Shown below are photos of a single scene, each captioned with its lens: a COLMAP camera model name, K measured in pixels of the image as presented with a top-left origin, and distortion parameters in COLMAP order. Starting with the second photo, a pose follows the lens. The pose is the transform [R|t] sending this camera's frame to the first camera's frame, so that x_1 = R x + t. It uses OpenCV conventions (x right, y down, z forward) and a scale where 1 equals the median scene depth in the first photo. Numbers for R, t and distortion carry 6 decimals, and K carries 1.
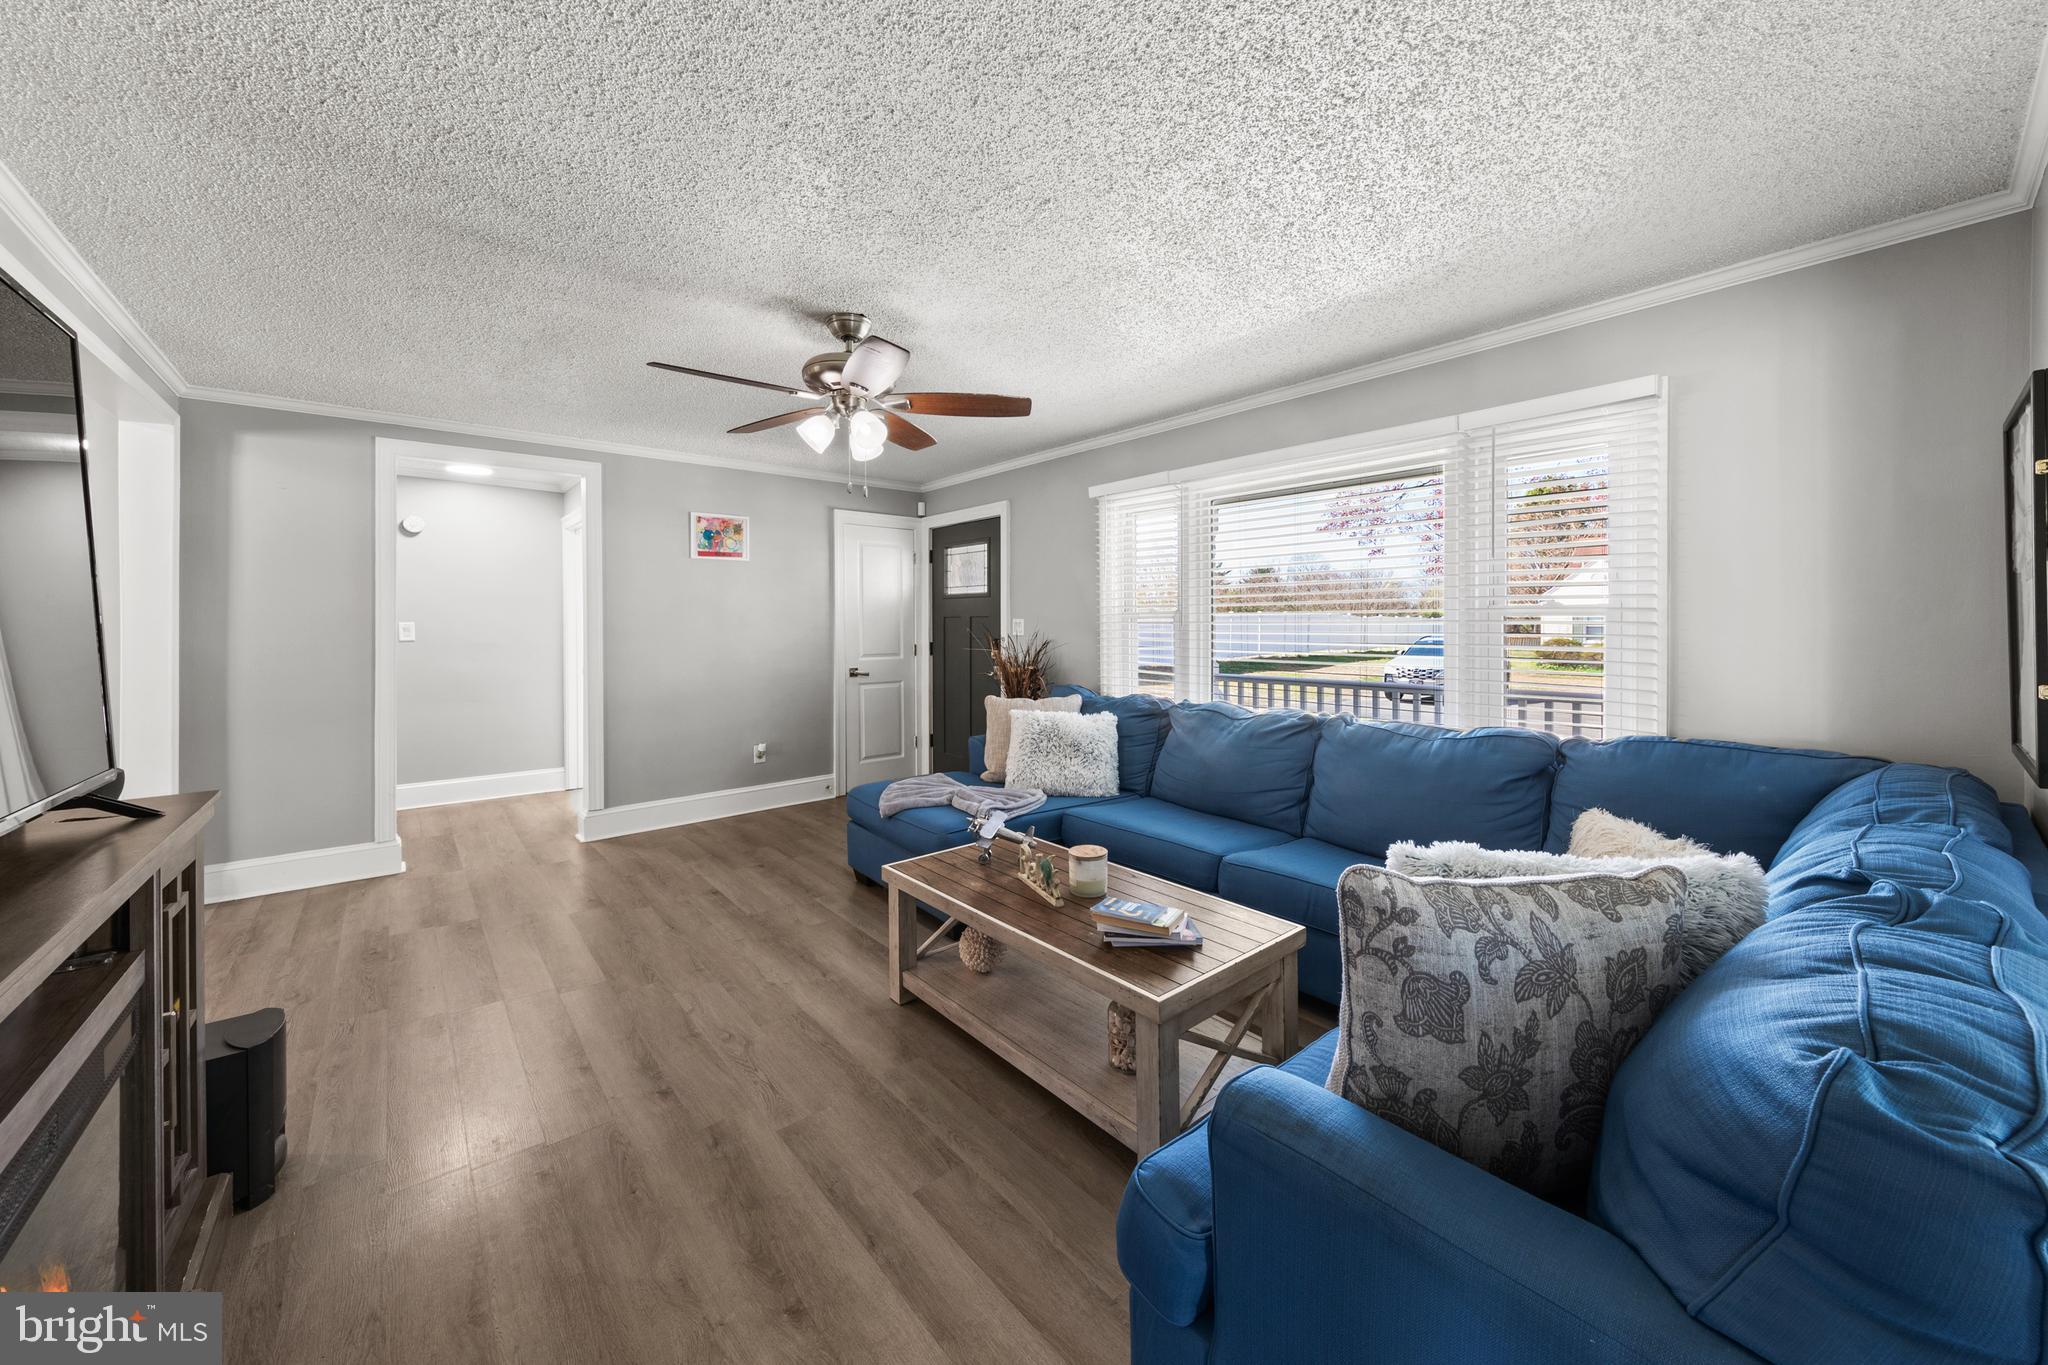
lens RADIAL K [[751.3, 0, 1022.0], [0, 751.3, 625.3], [0, 0, 1]] dist [0.000311, -0.000001]
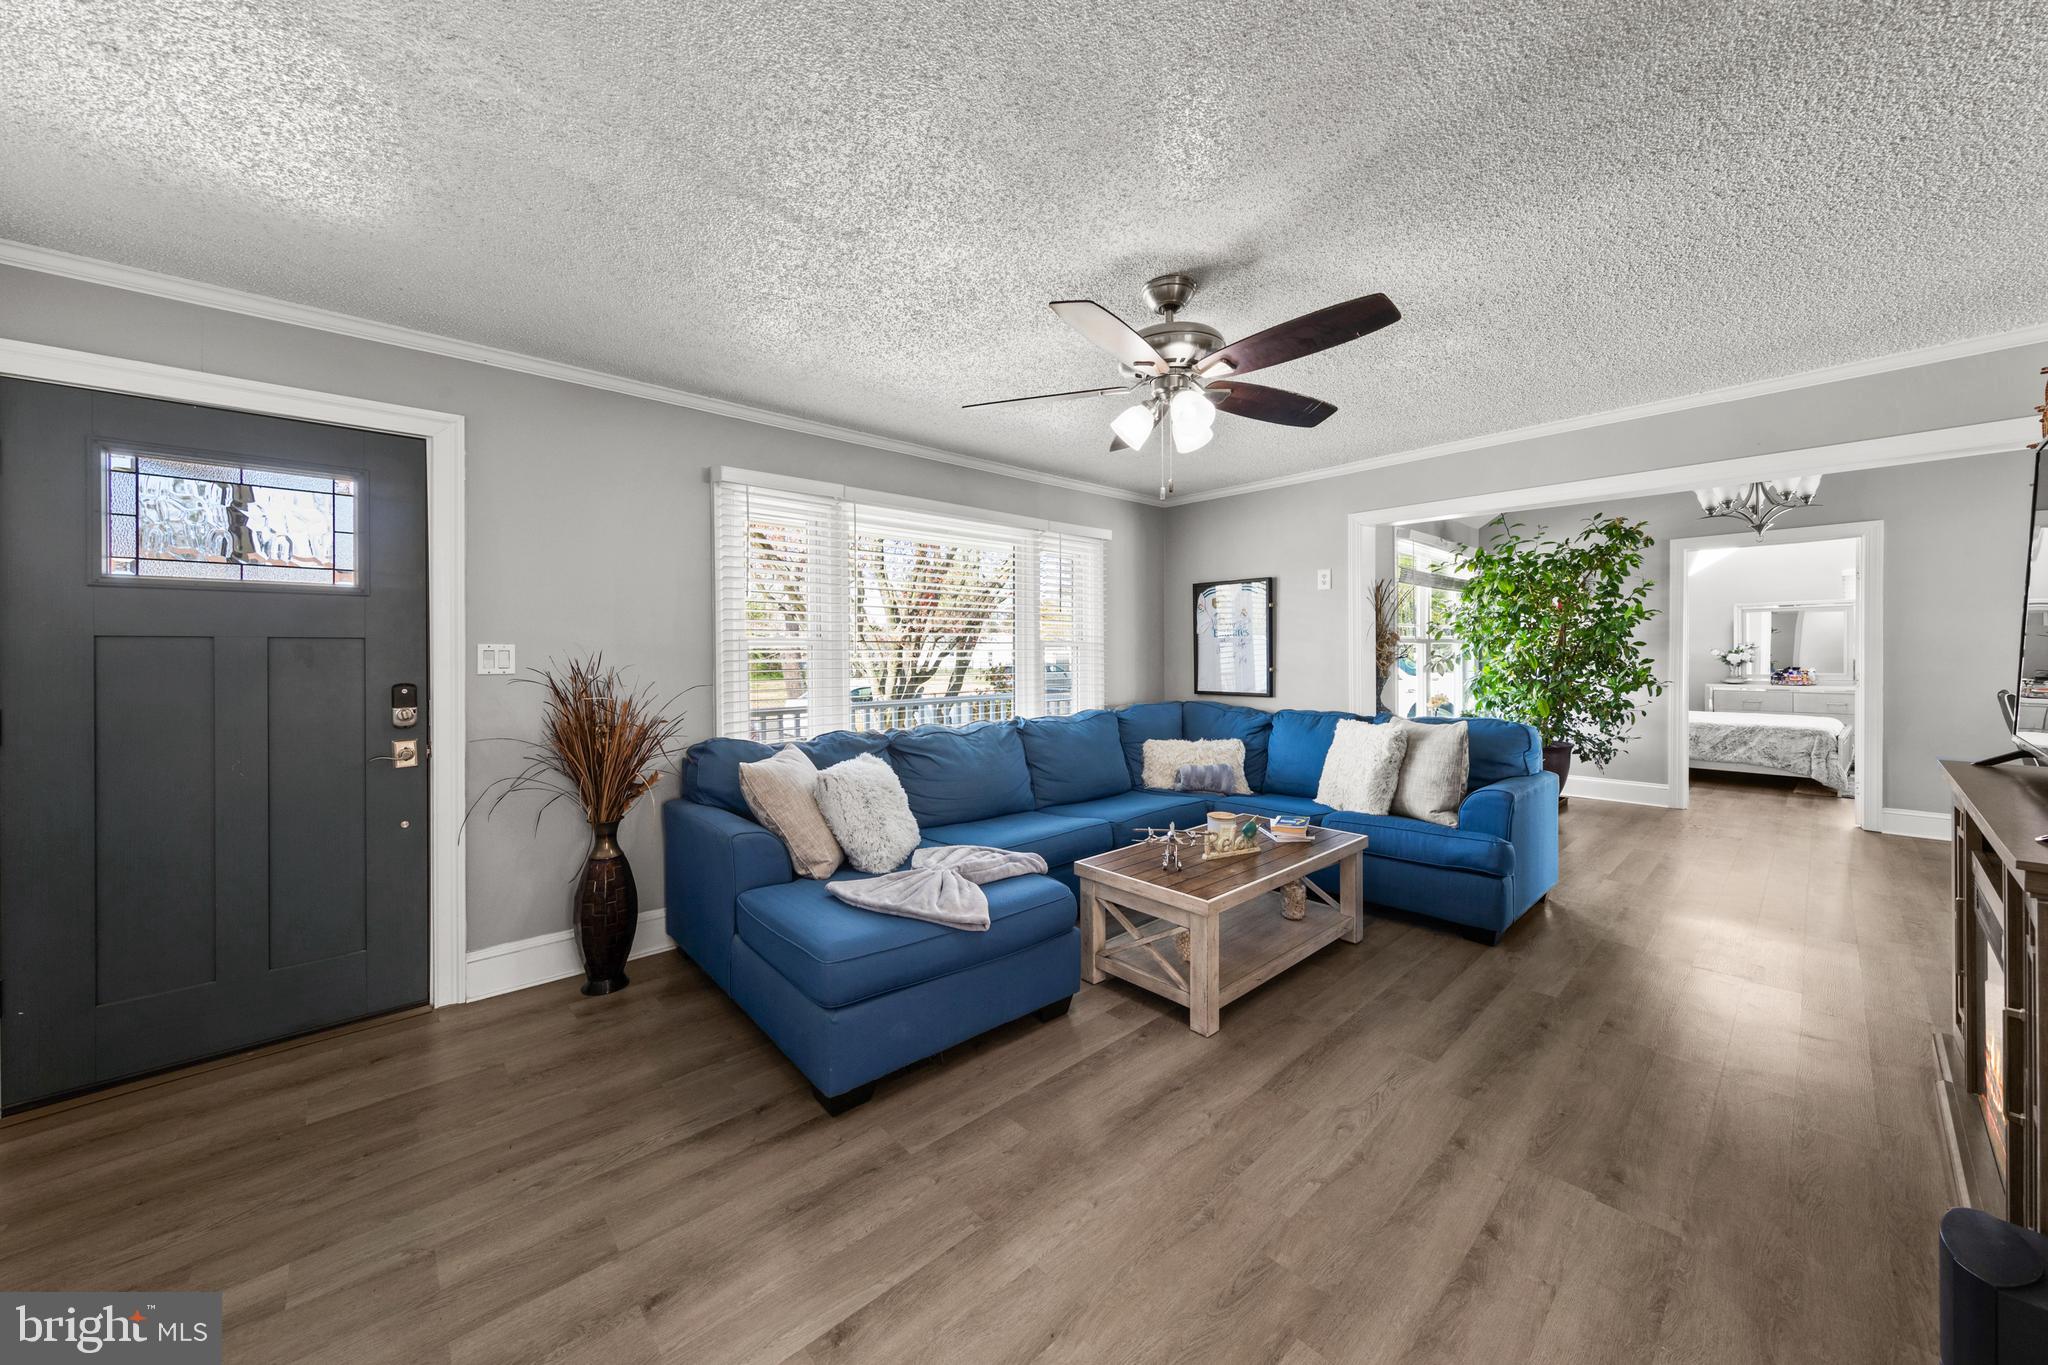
lens RADIAL K [[738.6, 0, 1025.3], [0, 738.6, 653.0], [0, 0, 1]] dist [0.008645, 0.000018]
pose [[-0.053866, 0.002106, 0.998546, -1.160846], [0.008310, 0.999964, -0.001661, 0.002983], [-0.998514, 0.008209, -0.053882, 1.337037]]
